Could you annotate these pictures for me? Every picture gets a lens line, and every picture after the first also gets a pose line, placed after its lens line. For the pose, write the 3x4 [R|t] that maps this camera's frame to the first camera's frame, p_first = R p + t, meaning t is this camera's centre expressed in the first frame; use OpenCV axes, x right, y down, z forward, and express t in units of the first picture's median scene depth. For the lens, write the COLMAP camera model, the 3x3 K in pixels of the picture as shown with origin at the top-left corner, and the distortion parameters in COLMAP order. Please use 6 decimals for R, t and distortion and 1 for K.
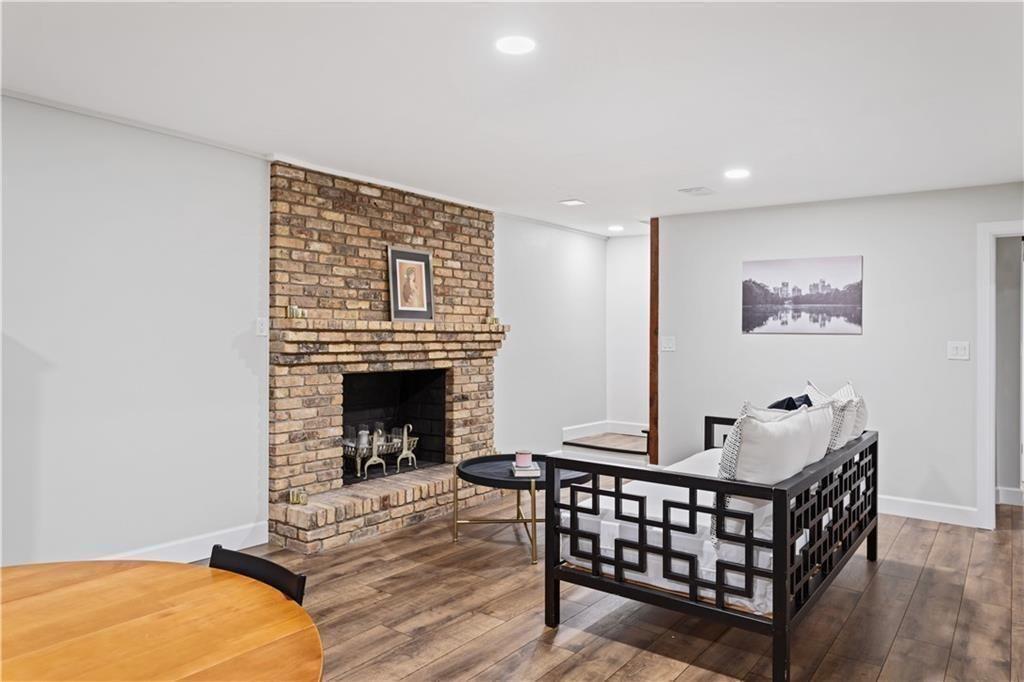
lens RADIAL K [[681.1, 0, 511.4], [0, 681.1, 335.6], [0, 0, 1]] dist [-0.004596, 0.000387]
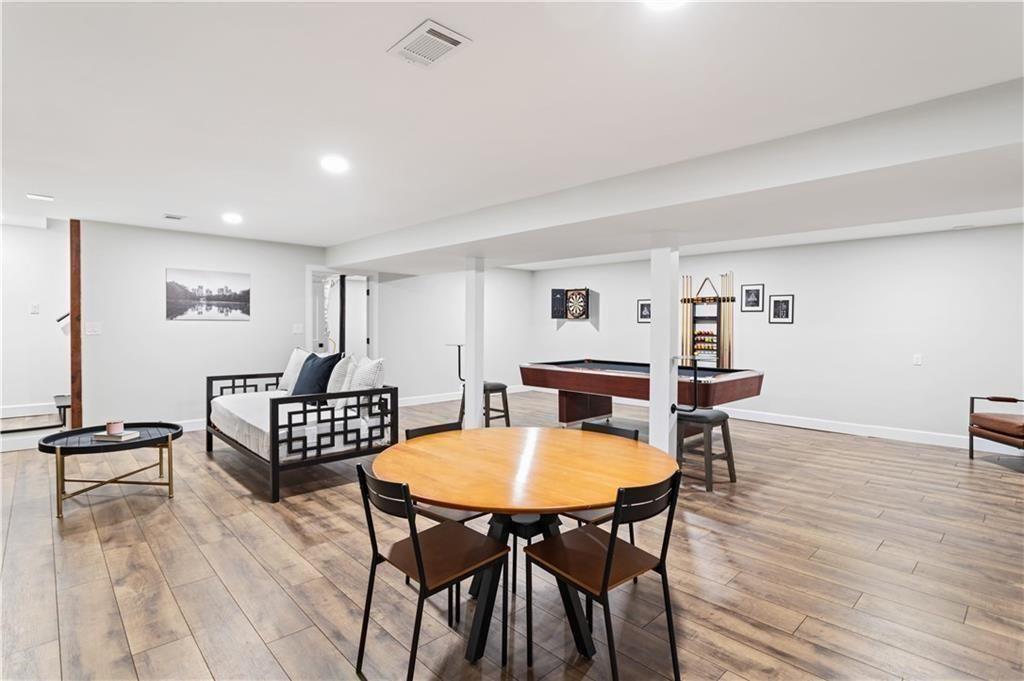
lens RADIAL K [[504.8, 0, 511.4], [0, 504.8, 337.3], [0, 0, 1]] dist [0.001975, 0.000494]
pose [[0.175168, -0.037133, 0.983838, -0.887229], [-0.000742, 0.999283, 0.037848, -0.011853], [-0.984538, -0.007359, 0.175014, 0.205806]]
